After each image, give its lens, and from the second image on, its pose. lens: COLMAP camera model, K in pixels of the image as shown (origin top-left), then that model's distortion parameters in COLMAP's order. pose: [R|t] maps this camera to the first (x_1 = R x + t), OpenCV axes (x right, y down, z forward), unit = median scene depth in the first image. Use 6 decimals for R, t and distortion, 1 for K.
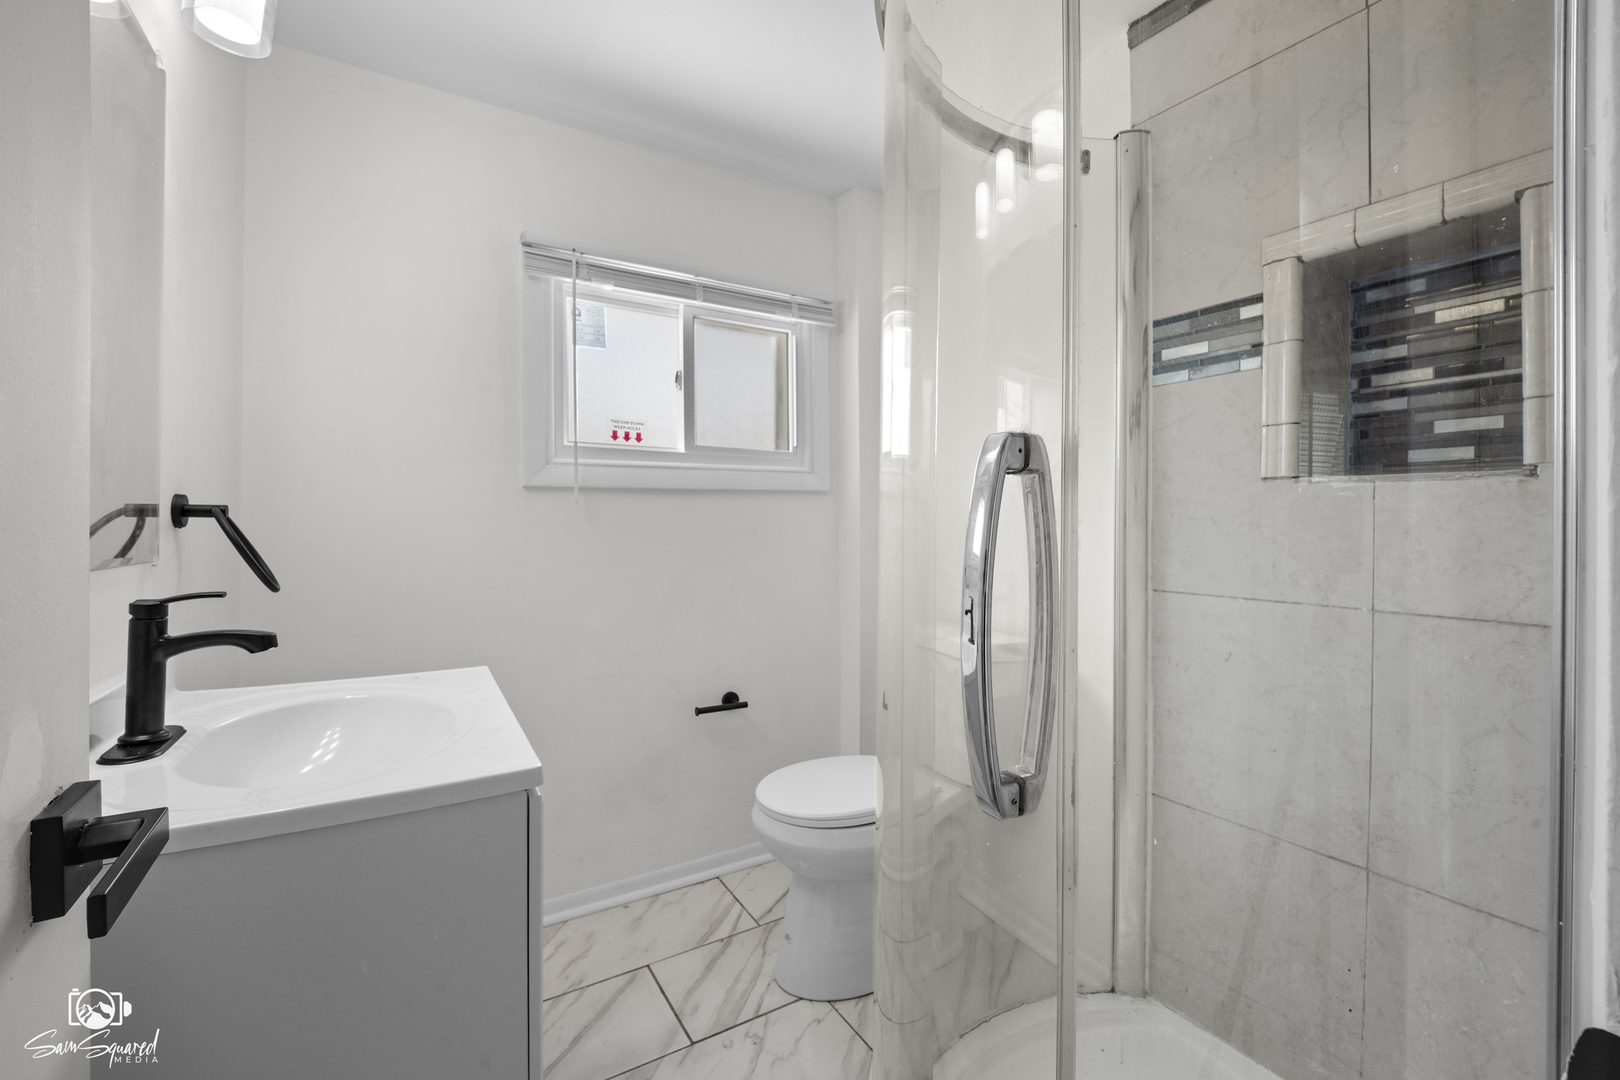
lens RADIAL K [[674.2, 0, 813.4], [0, 674.2, 535.4], [0, 0, 1]] dist [-0.004885, -0.004404]
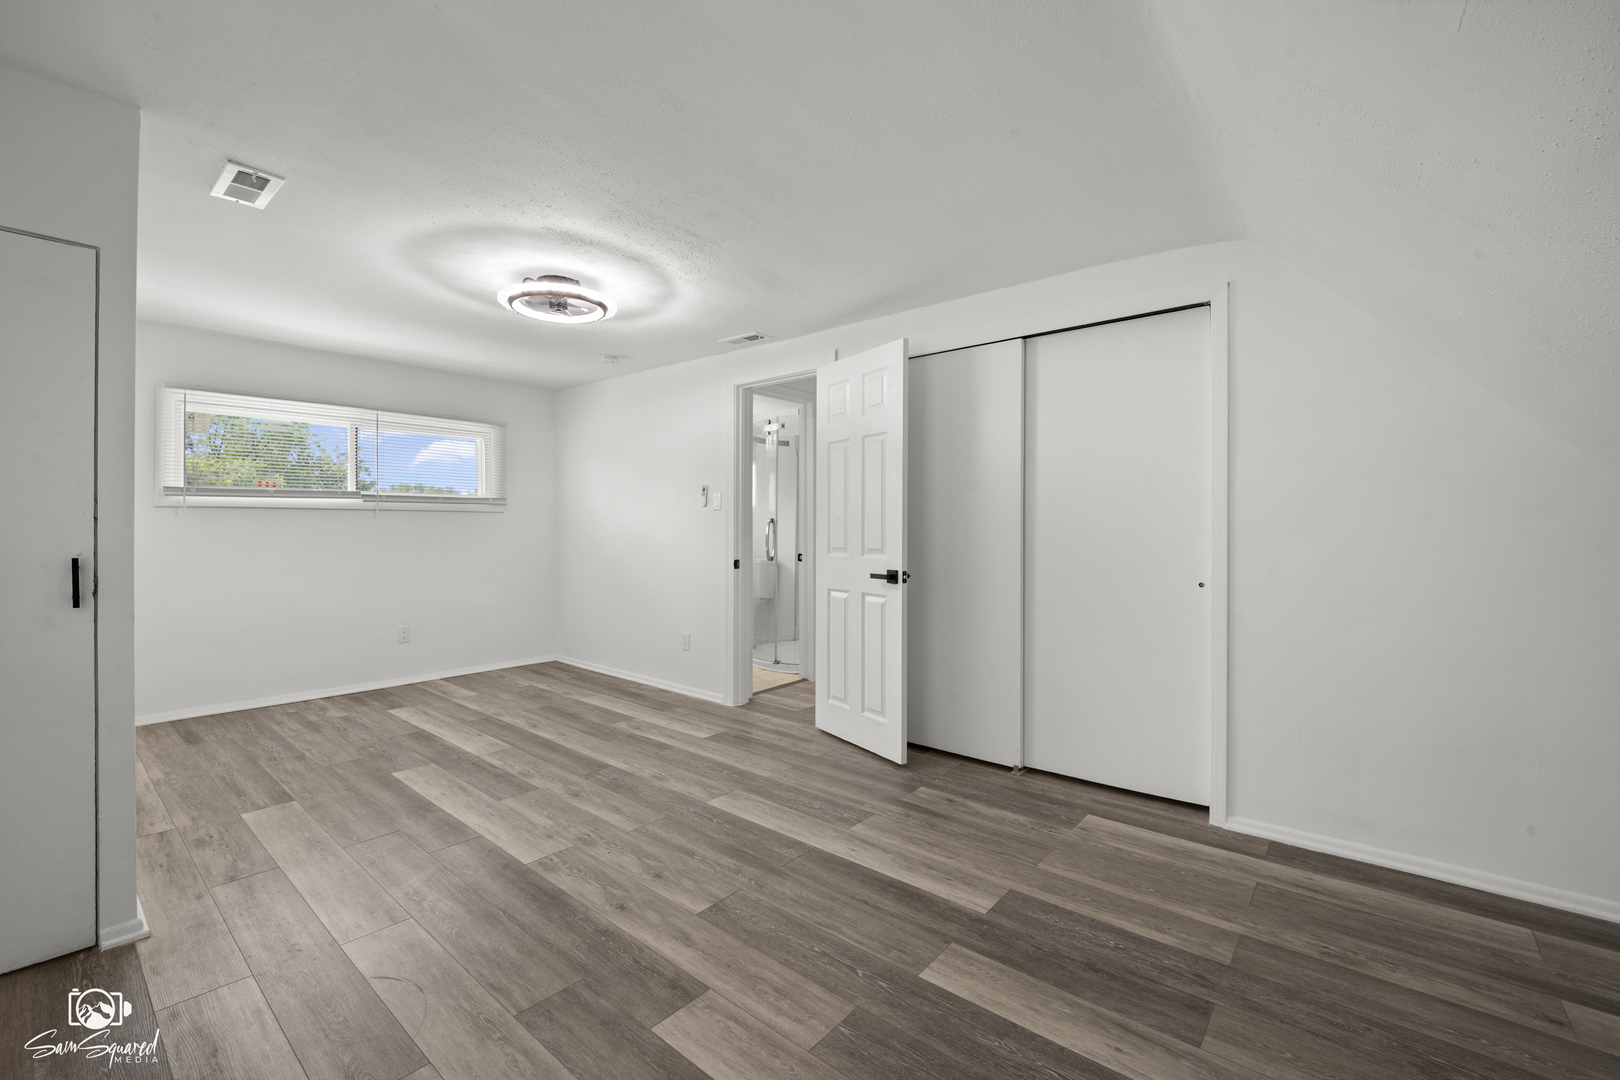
lens RADIAL K [[674.2, 0, 815.8], [0, 674.2, 530.1], [0, 0, 1]] dist [-0.004885, -0.004404]
pose [[0.929749, 0.001422, 0.368192, -2.134581], [-0.001340, 0.999999, -0.000480, -0.004004], [-0.368192, -0.000047, 0.929750, -6.556397]]
